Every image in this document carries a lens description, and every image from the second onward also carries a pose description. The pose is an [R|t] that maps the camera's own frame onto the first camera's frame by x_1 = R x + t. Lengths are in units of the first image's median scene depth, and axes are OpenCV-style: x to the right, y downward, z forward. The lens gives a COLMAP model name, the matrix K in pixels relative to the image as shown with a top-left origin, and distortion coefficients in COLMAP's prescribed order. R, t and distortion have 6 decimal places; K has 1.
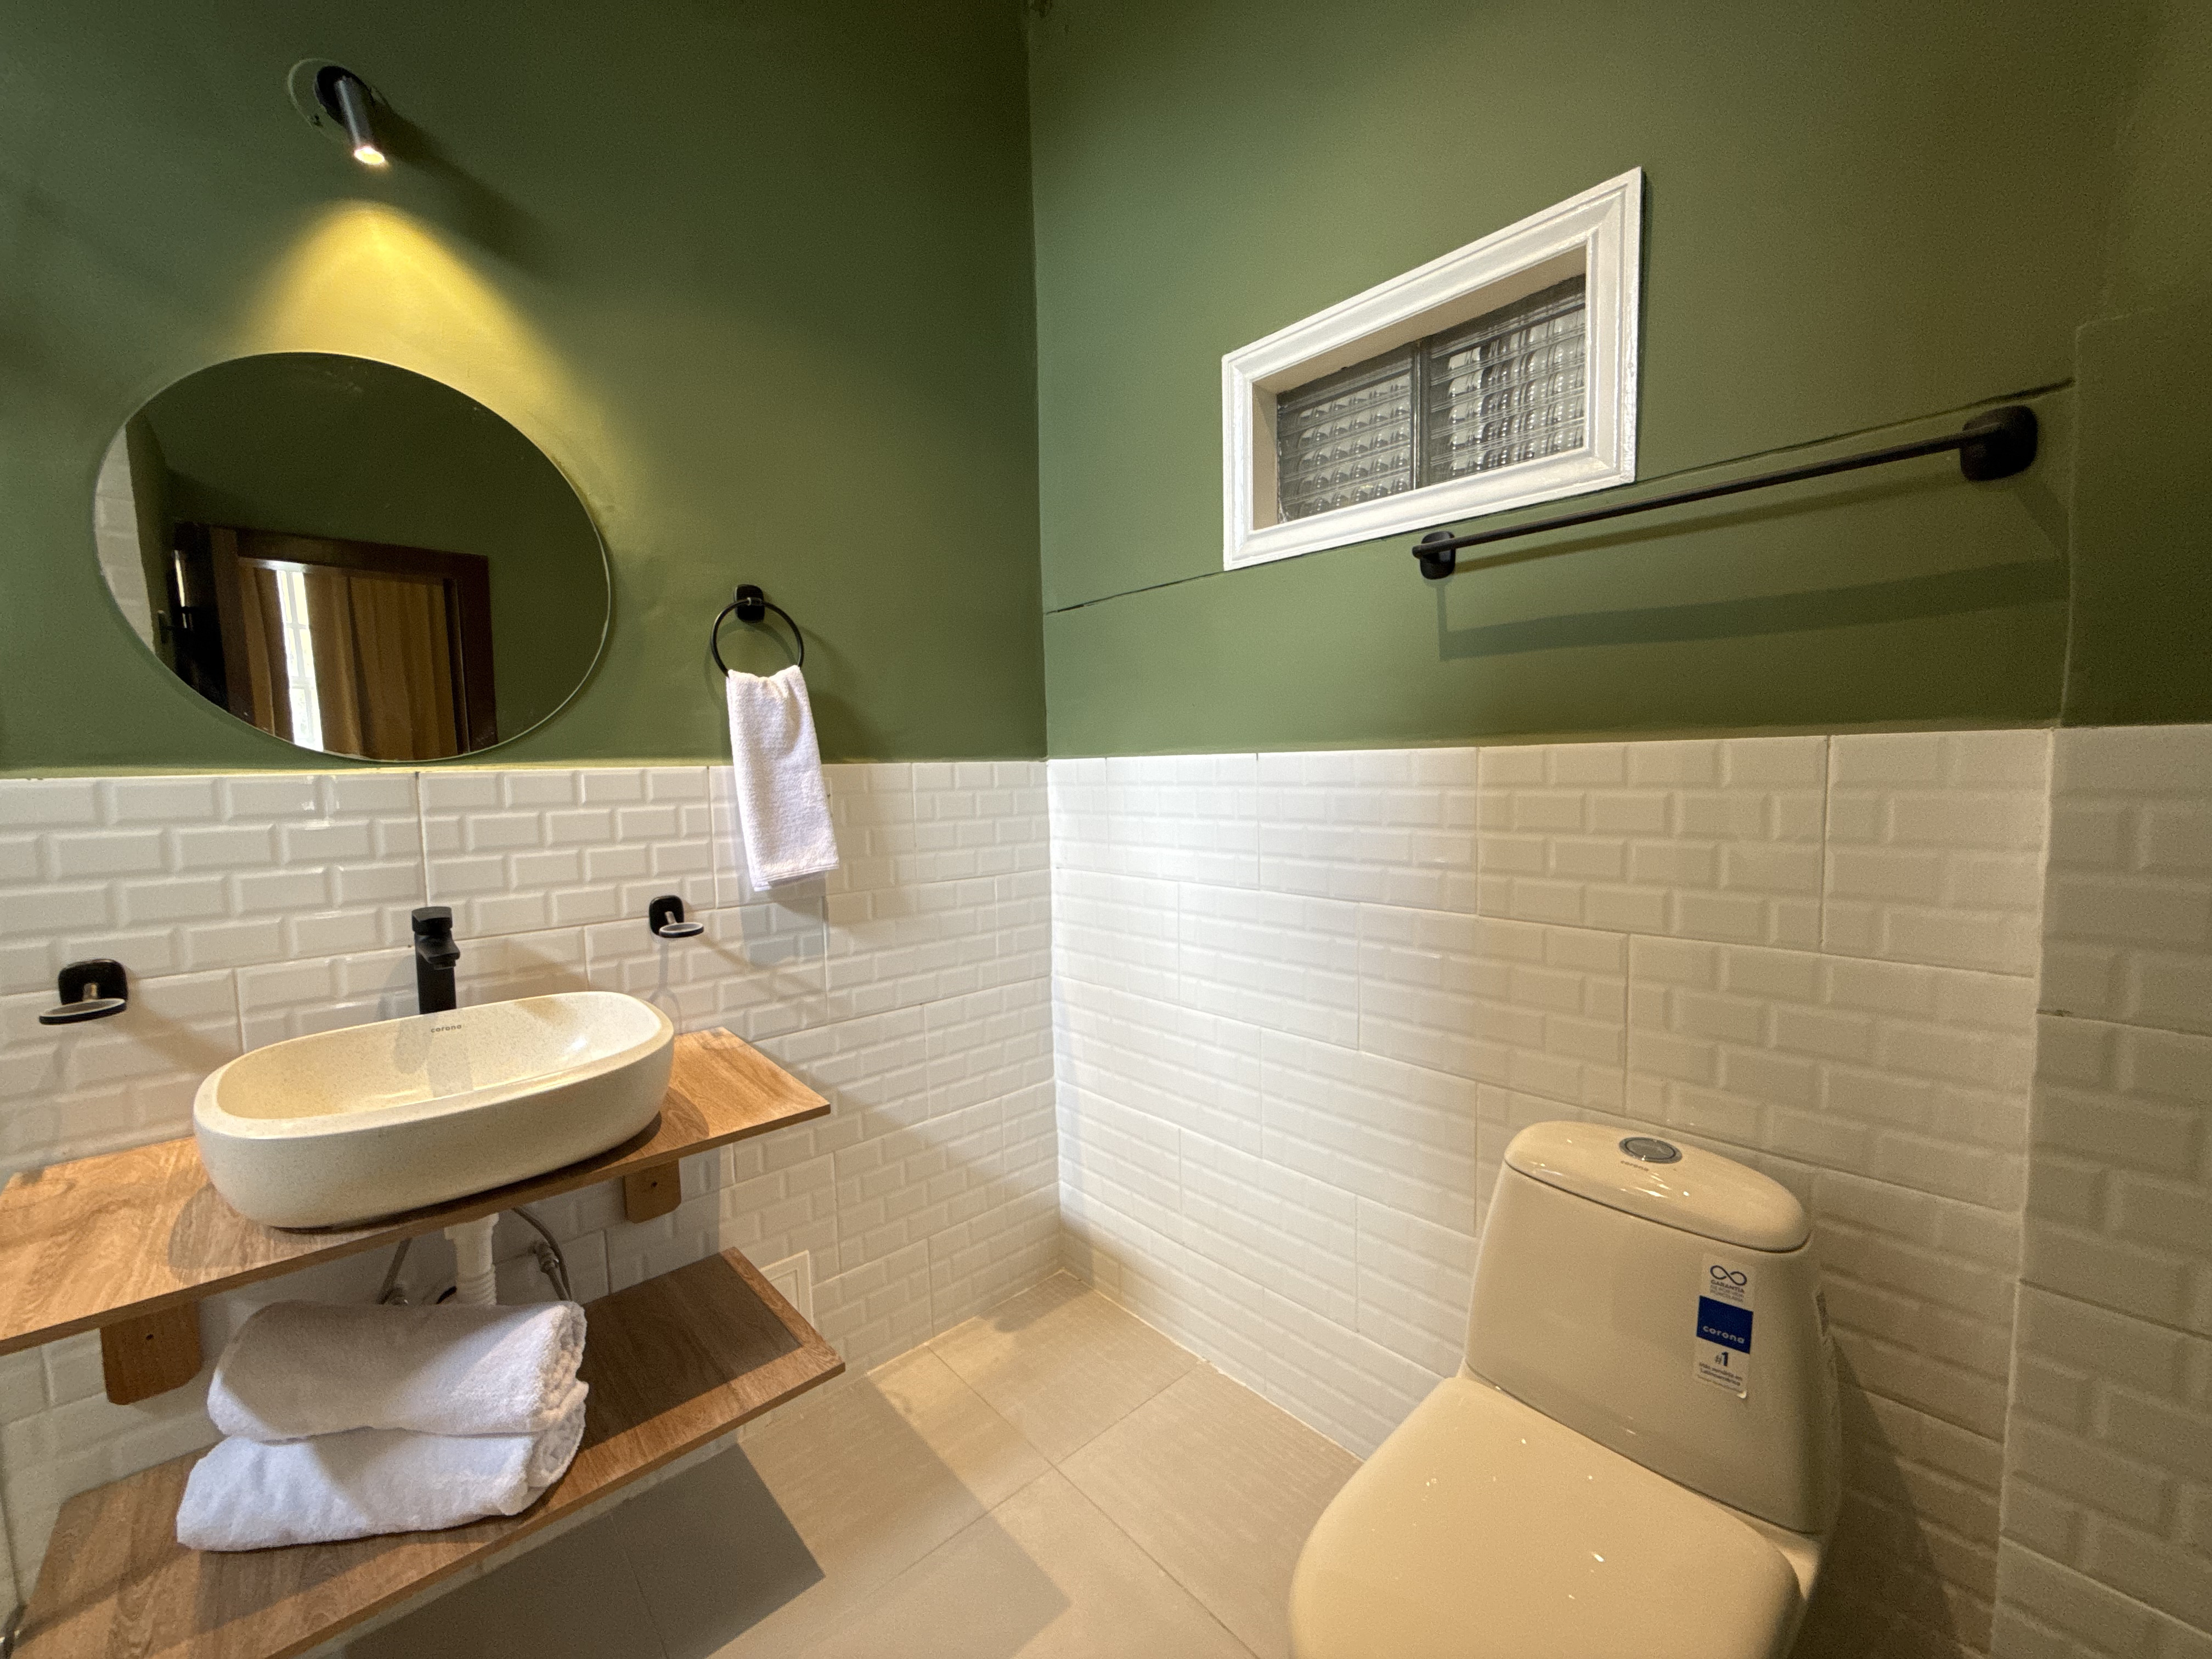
lens RADIAL K [[885.0, 0, 1112.5], [0, 885.0, 833.2], [0, 0, 1]] dist [-0.000485, -0.000120]
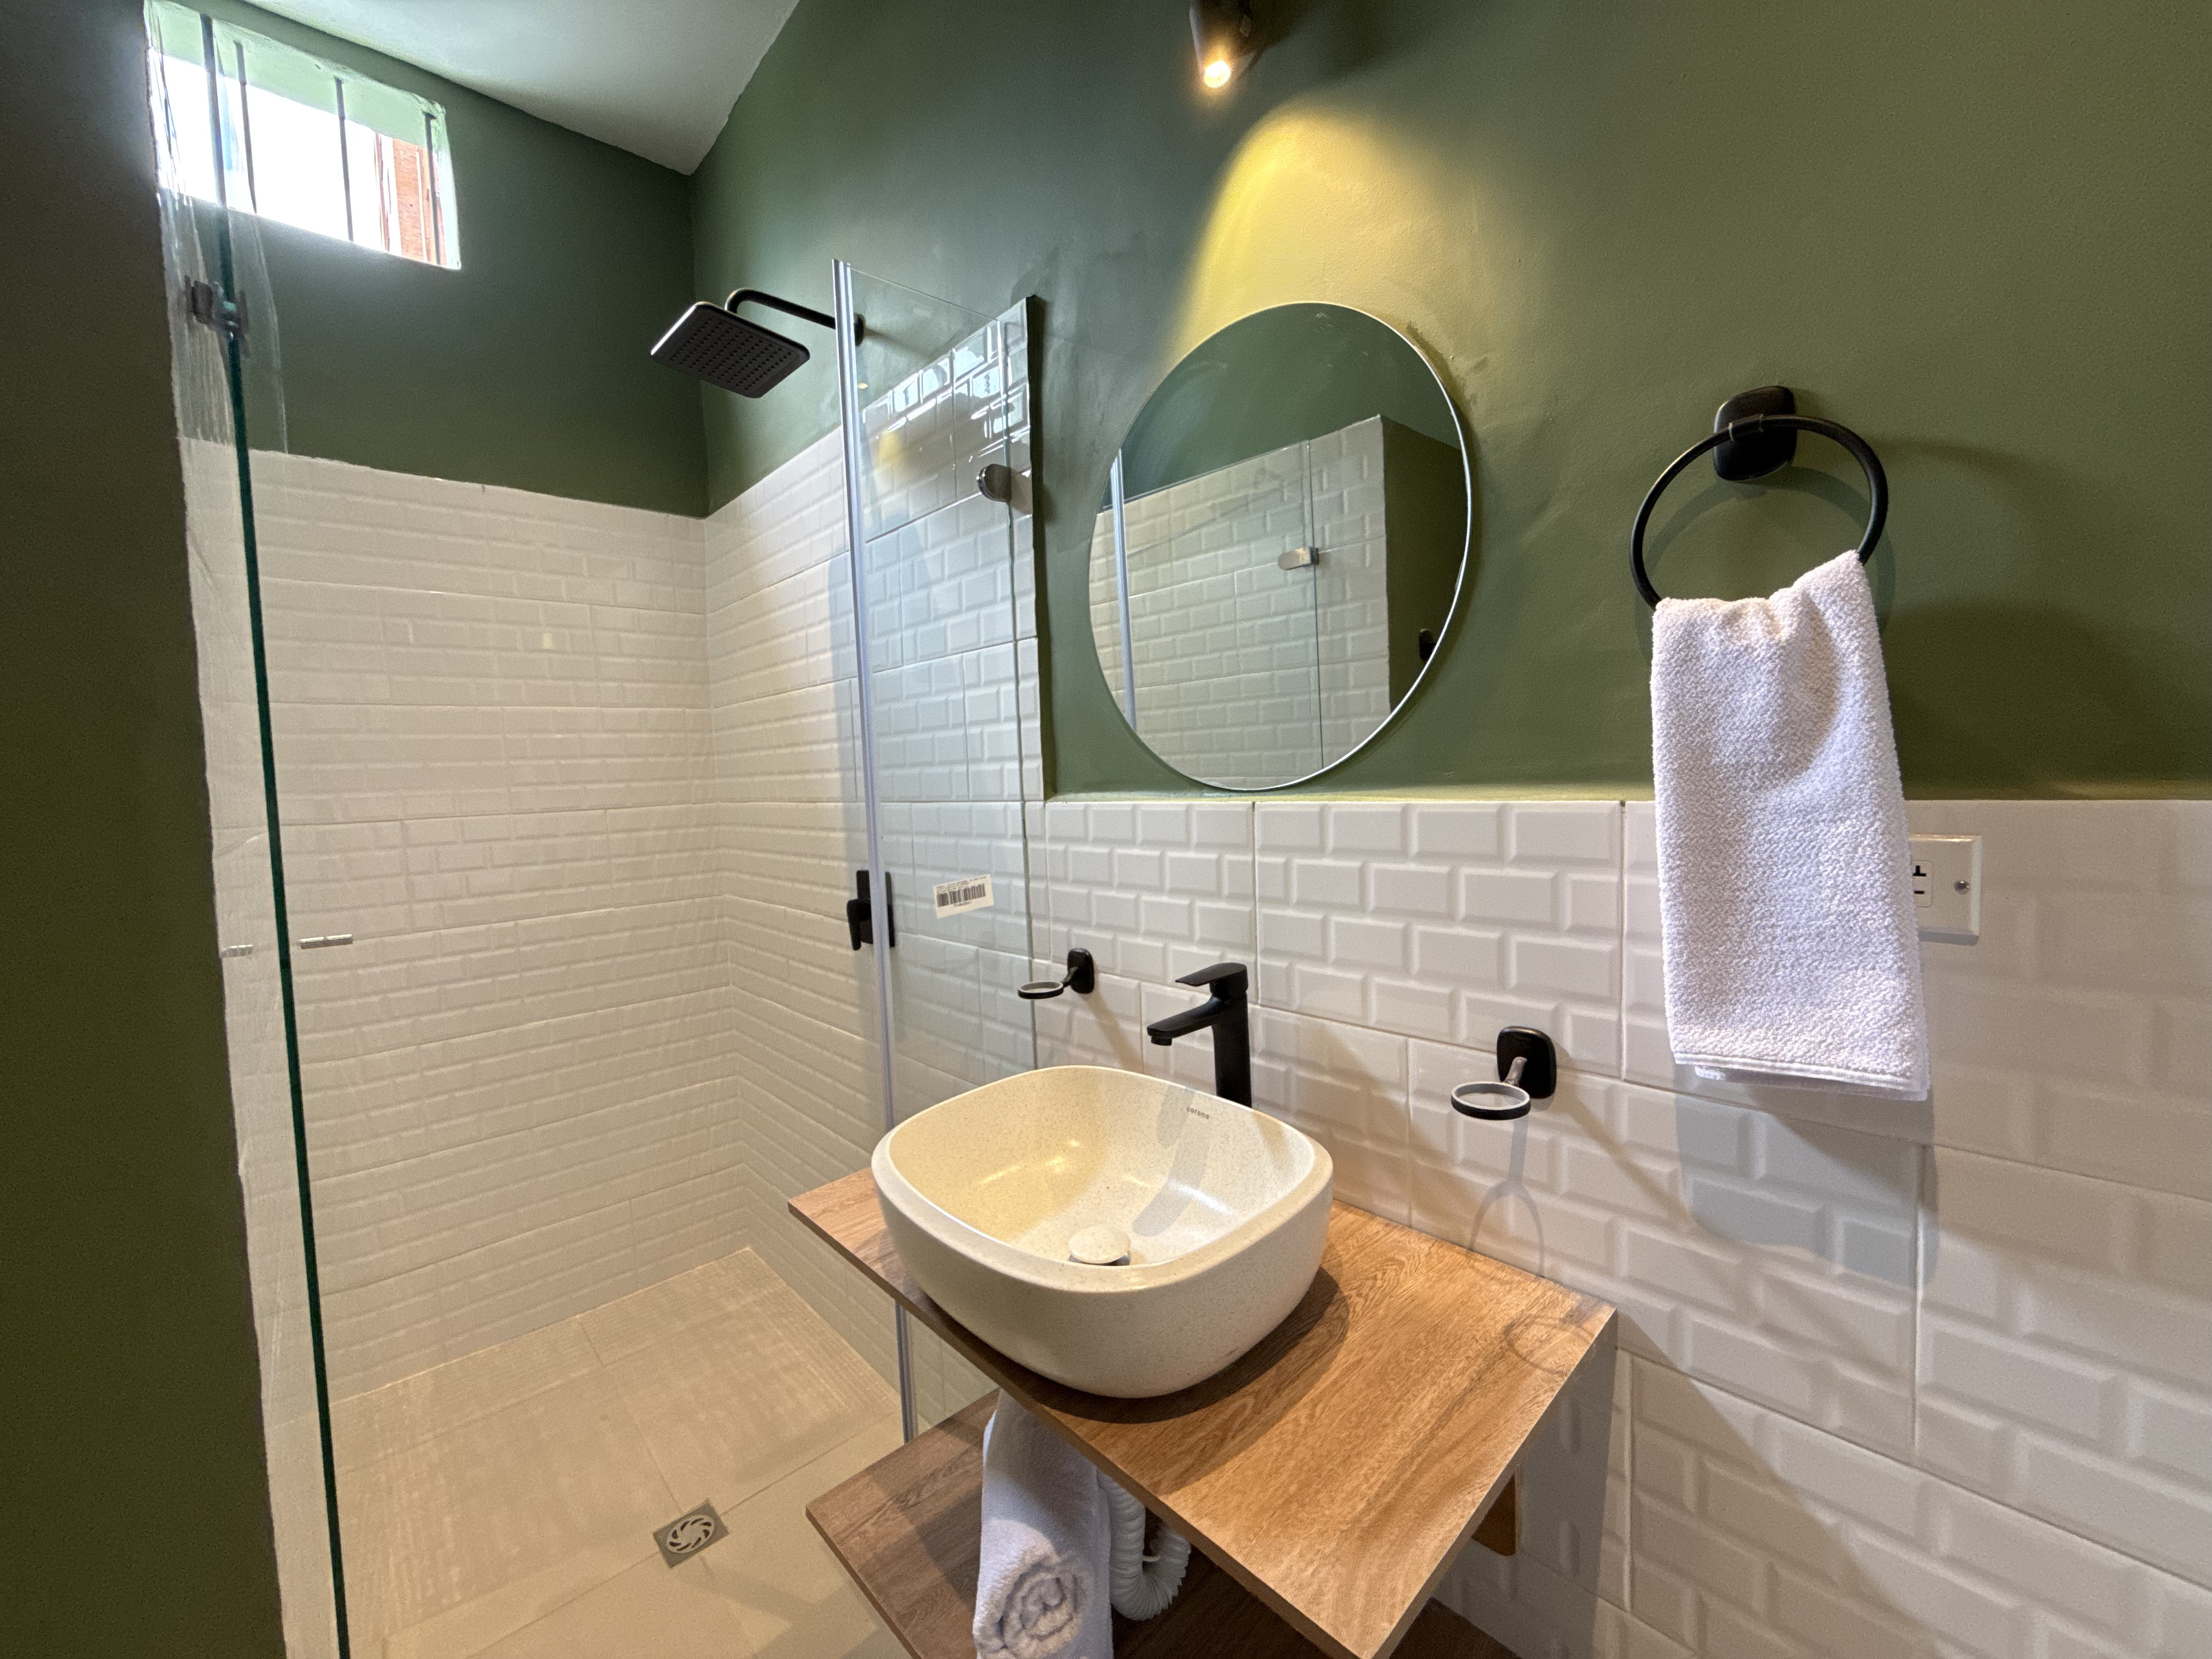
lens RADIAL K [[884.2, 0, 1106.0], [0, 884.2, 829.5], [0, 0, 1]] dist [-0.000435, -0.000074]
pose [[-0.000622, 0.083700, -0.996491, 0.046928], [-0.044448, 0.995504, 0.083645, -0.089544], [0.999011, 0.044344, 0.003101, 0.714563]]
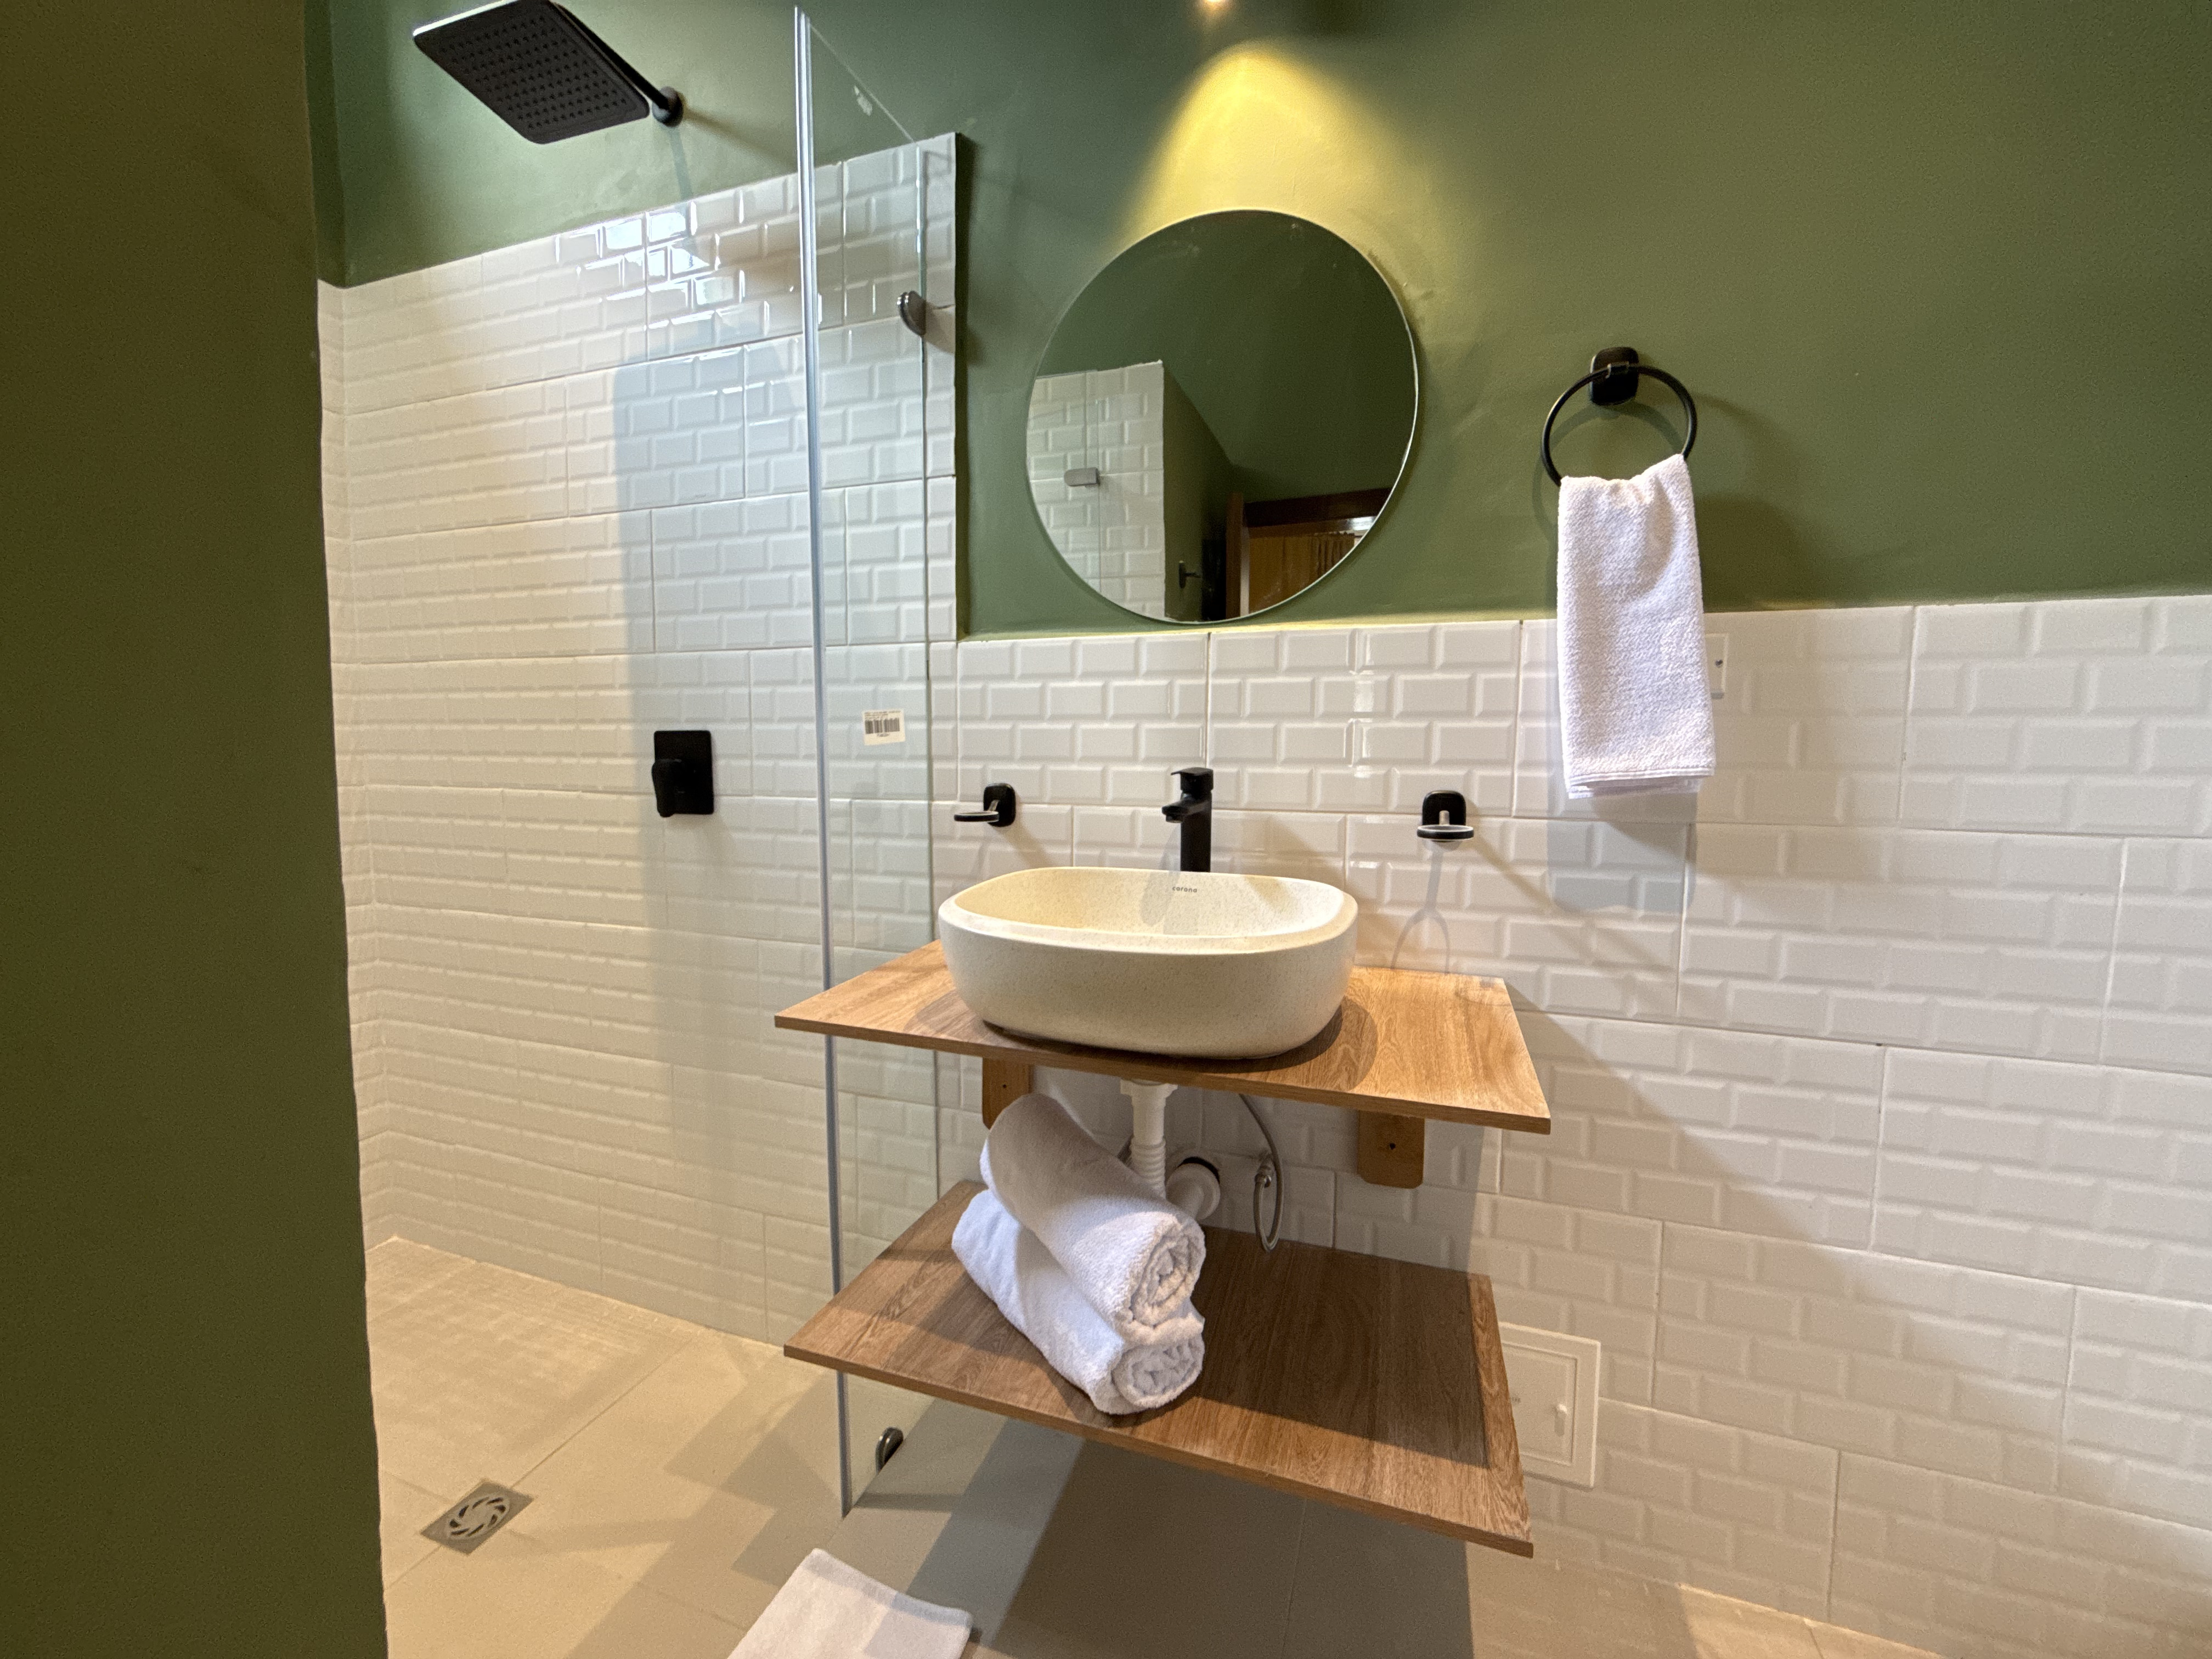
lens RADIAL K [[887.4, 0, 1097.9], [0, 887.4, 834.0], [0, 0, 1]] dist [-0.000156, 0.000196]
pose [[0.466269, 0.097751, -0.879226, 0.040355], [-0.089209, 0.994006, 0.063203, 0.085491], [0.880133, 0.048965, 0.472195, 0.361437]]
